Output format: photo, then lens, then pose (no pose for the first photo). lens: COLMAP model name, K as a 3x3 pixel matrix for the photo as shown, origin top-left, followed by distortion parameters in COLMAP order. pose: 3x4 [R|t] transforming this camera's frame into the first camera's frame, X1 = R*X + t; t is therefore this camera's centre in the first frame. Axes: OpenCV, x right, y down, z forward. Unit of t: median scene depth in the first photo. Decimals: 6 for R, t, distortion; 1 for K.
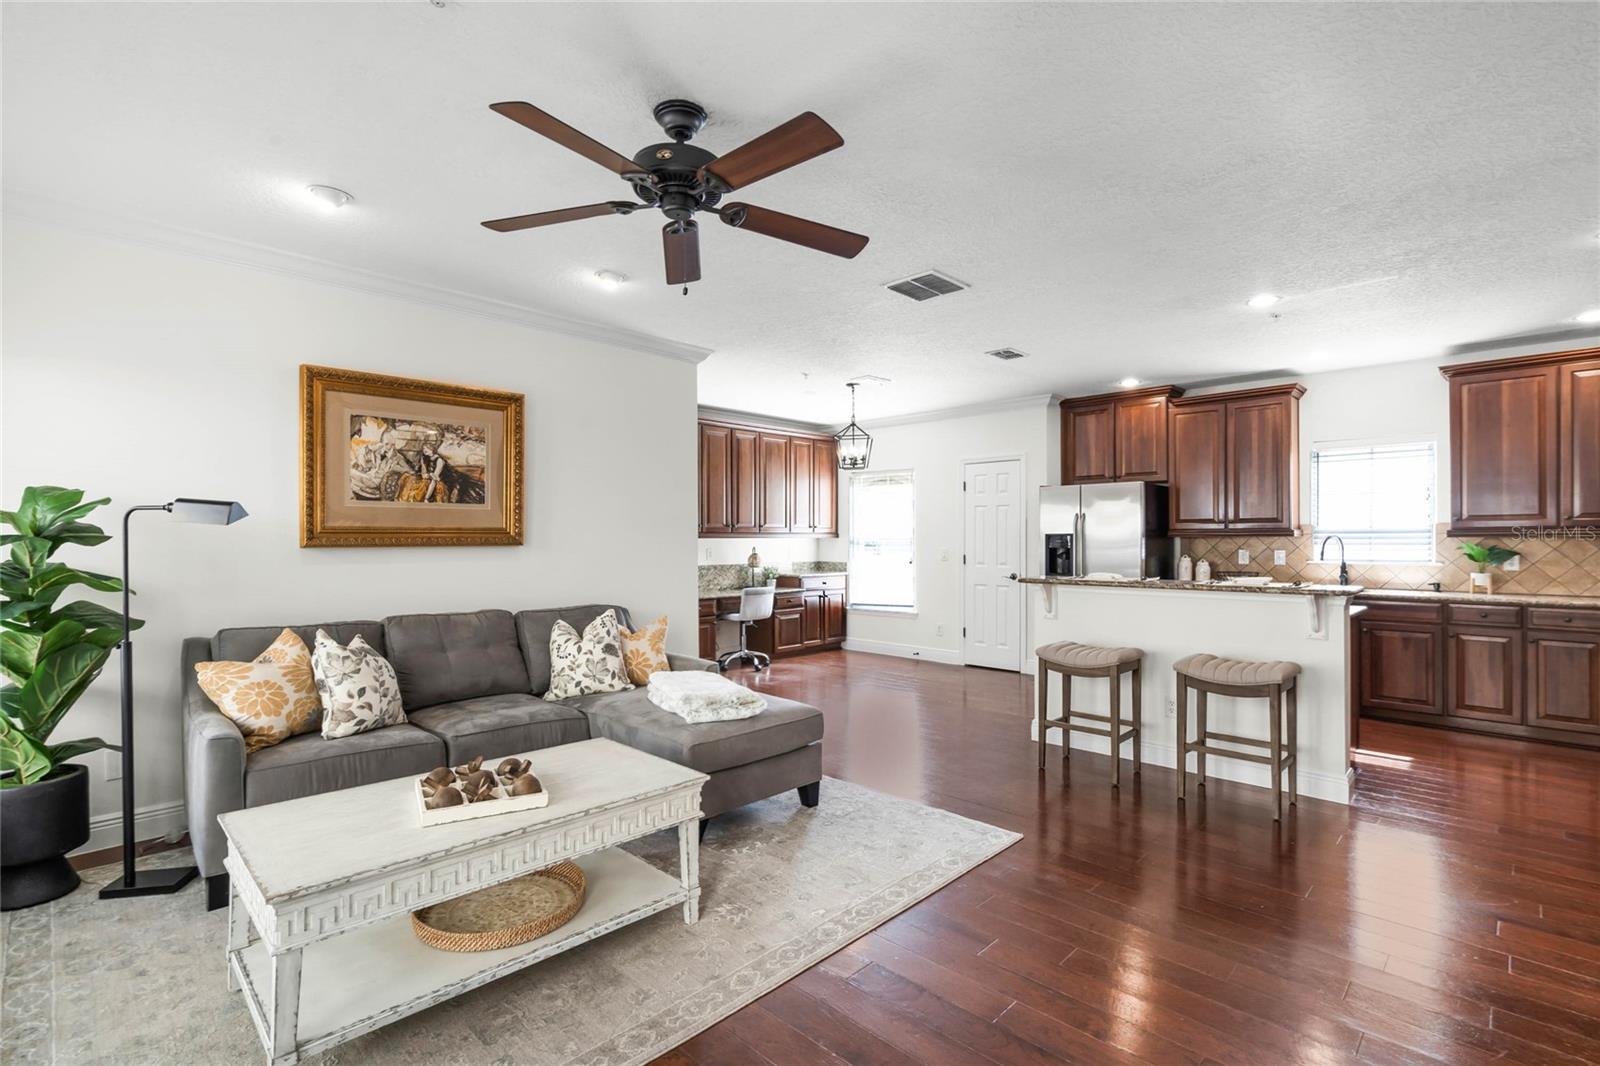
lens RADIAL K [[738.1, 0, 799.5], [0, 738.1, 540.2], [0, 0, 1]] dist [-0.002528, 0.000469]
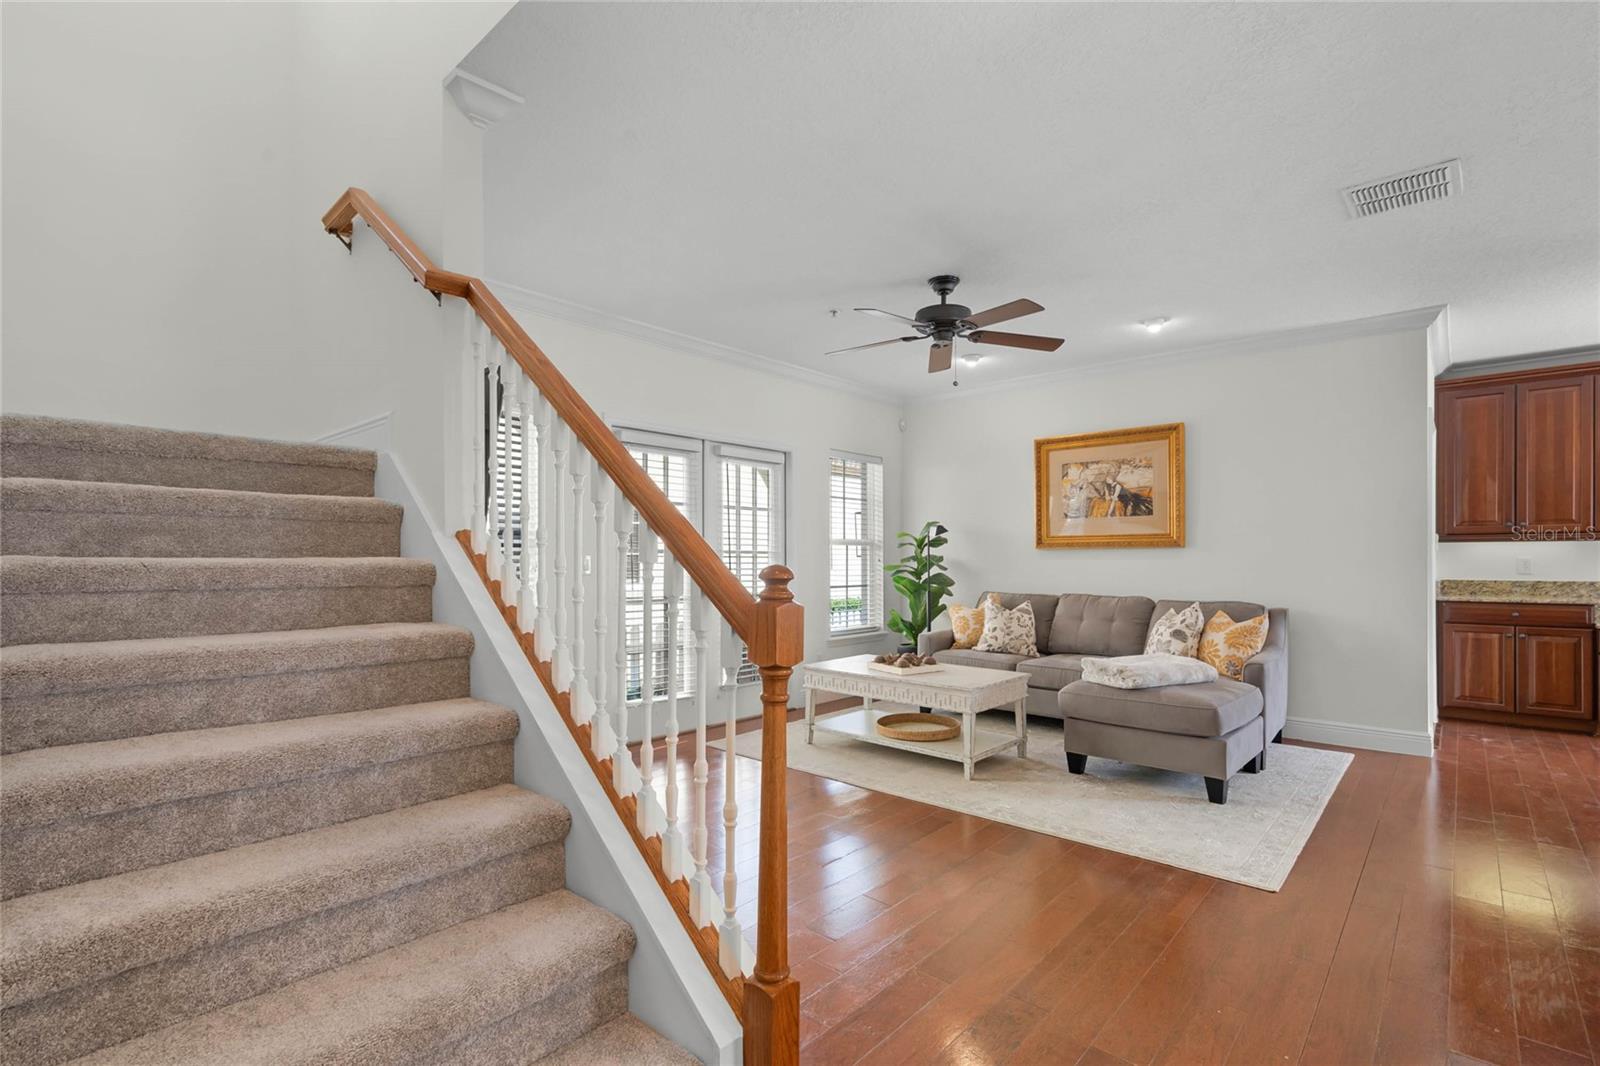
lens RADIAL K [[748.0, 0, 802.9], [0, 748.0, 557.9], [0, 0, 1]] dist [-0.000805, 0.000269]
pose [[0.044861, 0.000796, -0.998993, 0.793330], [-0.003303, 0.999994, 0.000649, 0.024510], [0.998988, 0.003270, 0.044863, 0.316437]]
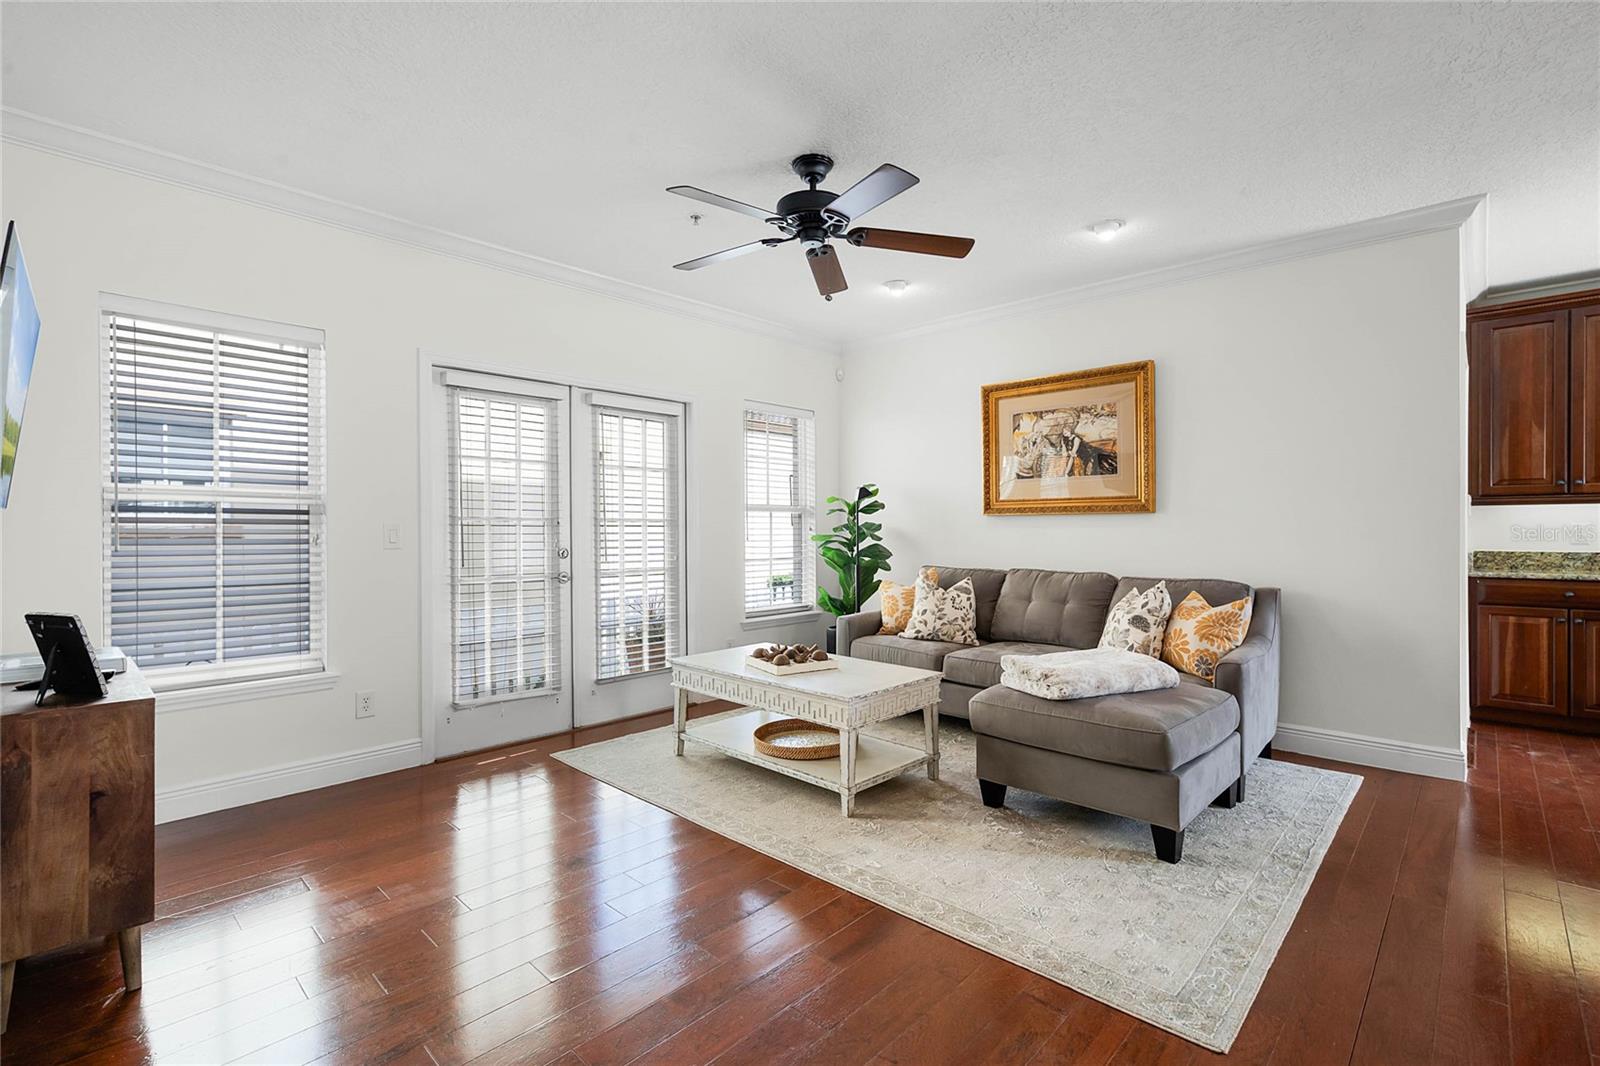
lens RADIAL K [[733.6, 0, 803.4], [0, 733.6, 529.0], [0, 0, 1]] dist [-0.001014, -0.000320]
pose [[0.017851, 0.003860, -0.999833, 0.580298], [-0.000418, 0.999992, 0.003854, 0.024528], [0.999841, 0.000349, 0.017853, 0.501218]]
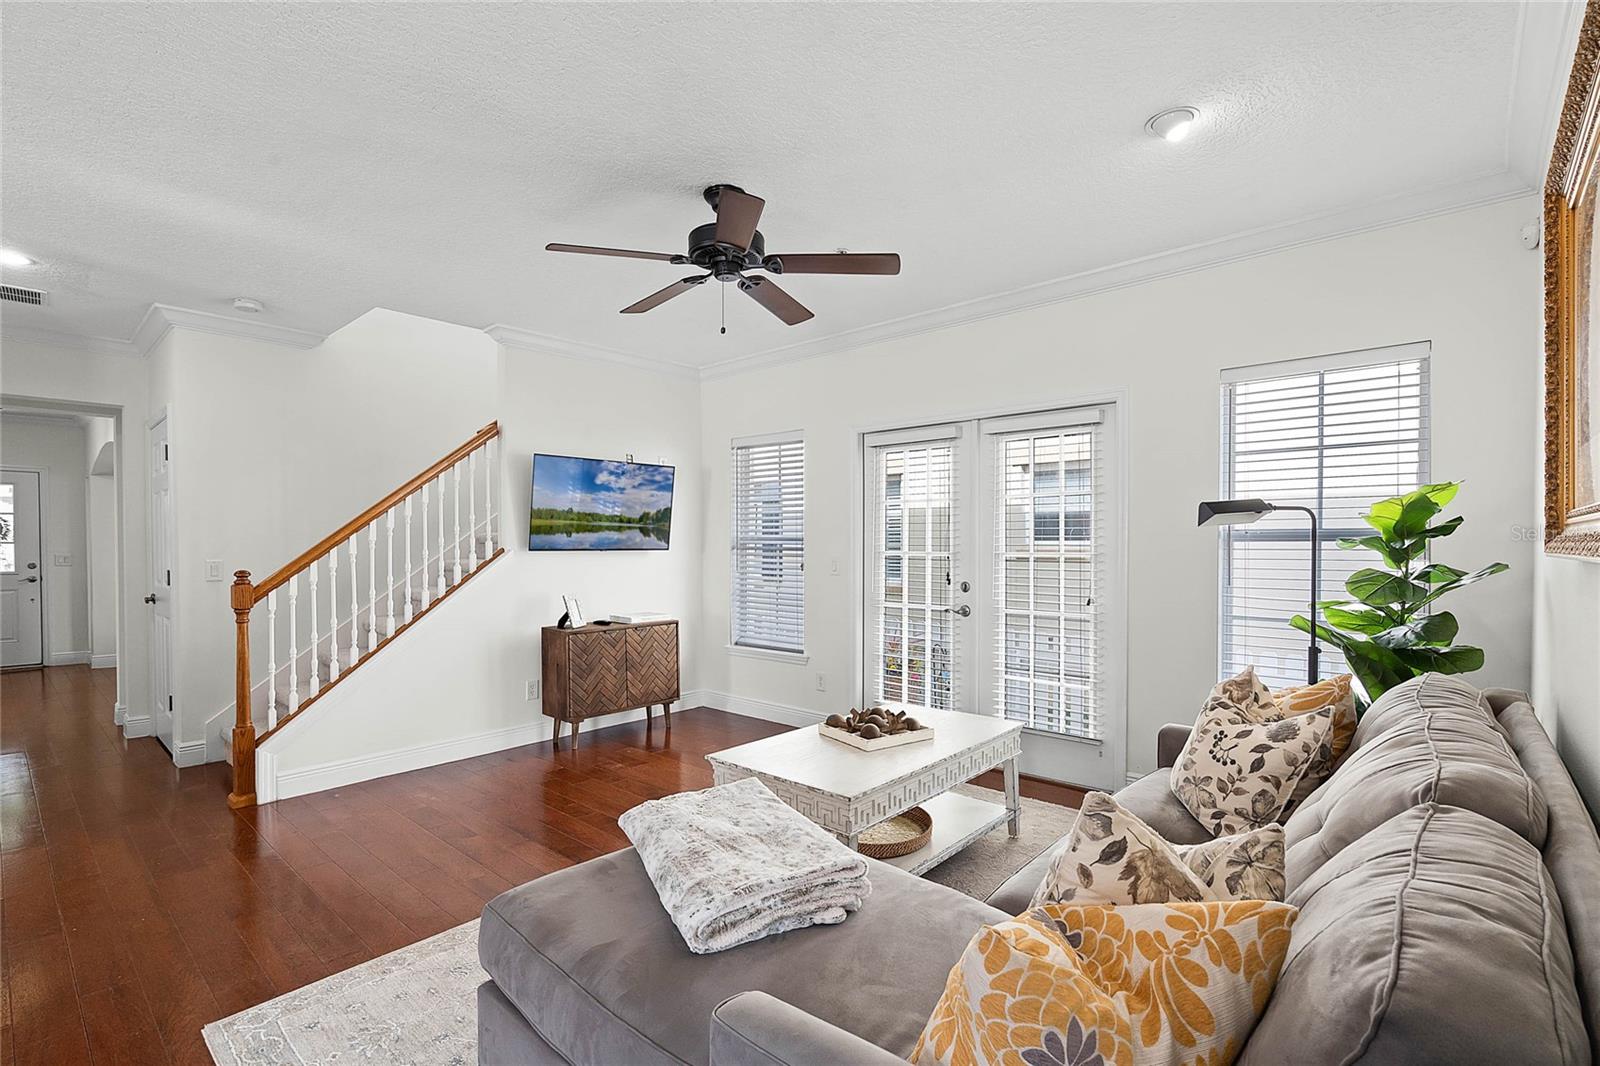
lens RADIAL K [[730.7, 0, 811.5], [0, 730.7, 558.0], [0, 0, 1]] dist [0.002171, 0.000427]
pose [[-0.998995, 0.003518, -0.044675, -0.130888], [0.002458, 0.999715, 0.023758, -0.002678], [0.044746, 0.023625, -0.998719, 1.165206]]
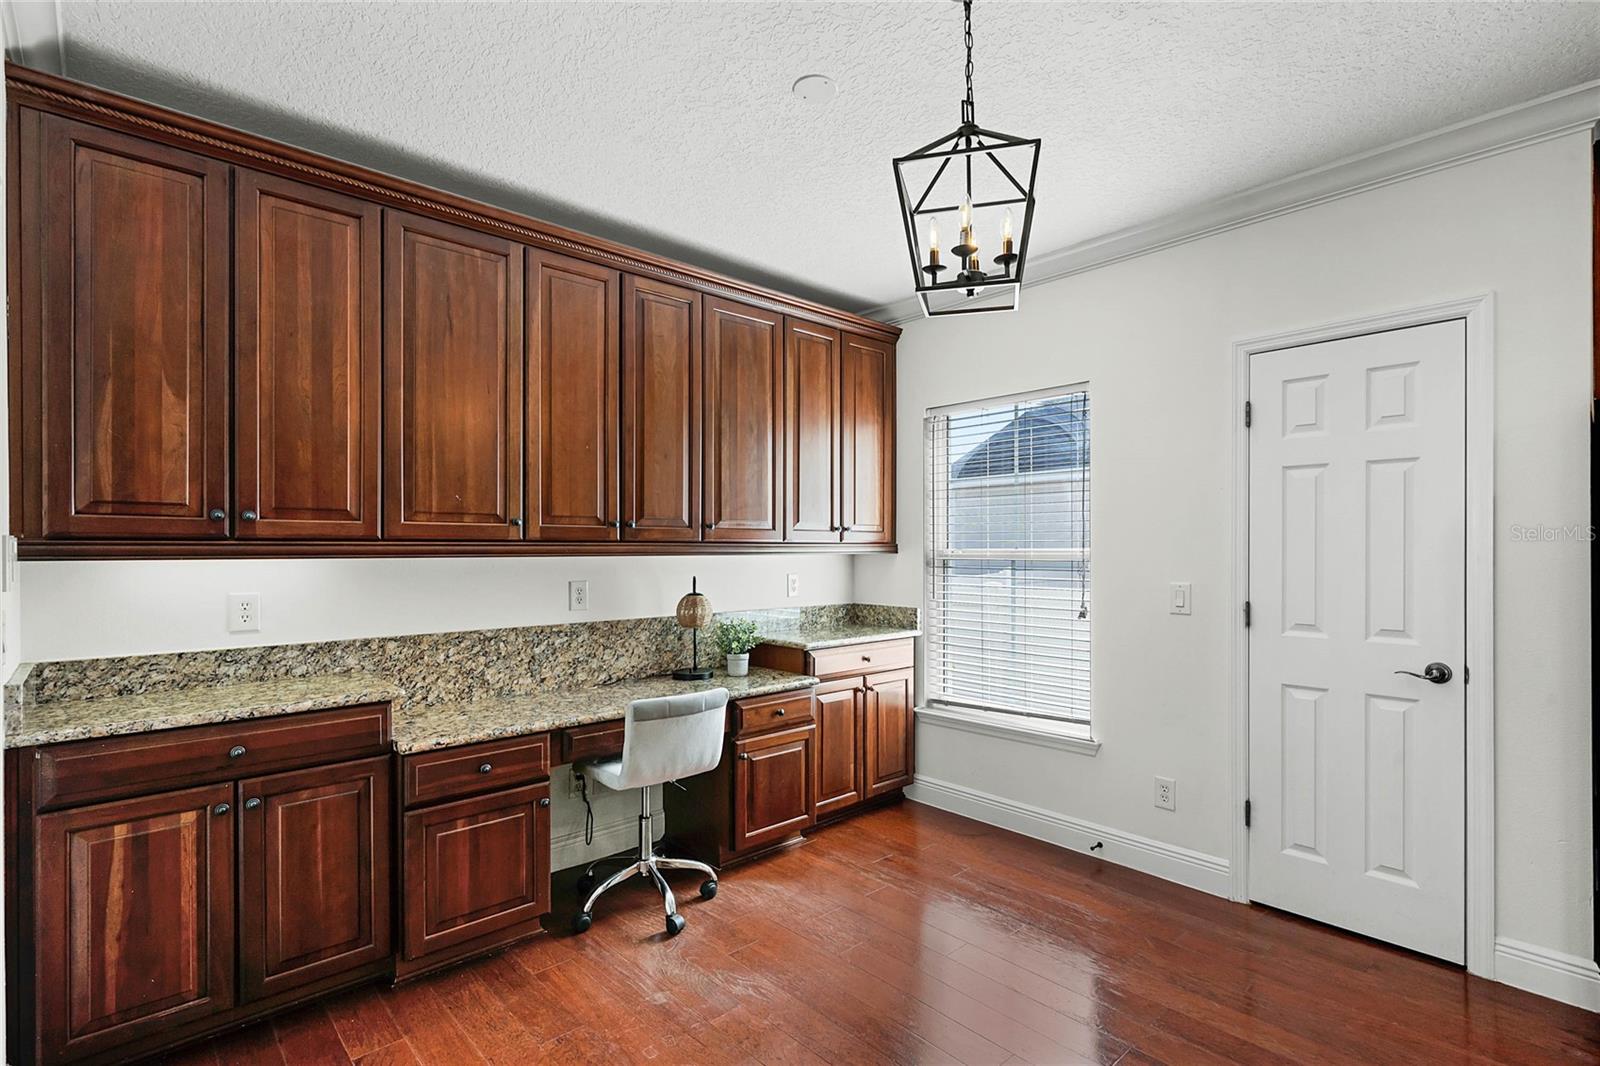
lens RADIAL K [[762.4, 0, 797.9], [0, 762.4, 550.5], [0, 0, 1]] dist [-0.000024, 0.000218]
pose [[0.997990, 0.000044, -0.063366, 0.042757], [-0.000075, 1.000000, -0.000494, -0.009452], [0.063366, 0.000498, 0.997990, 1.044700]]
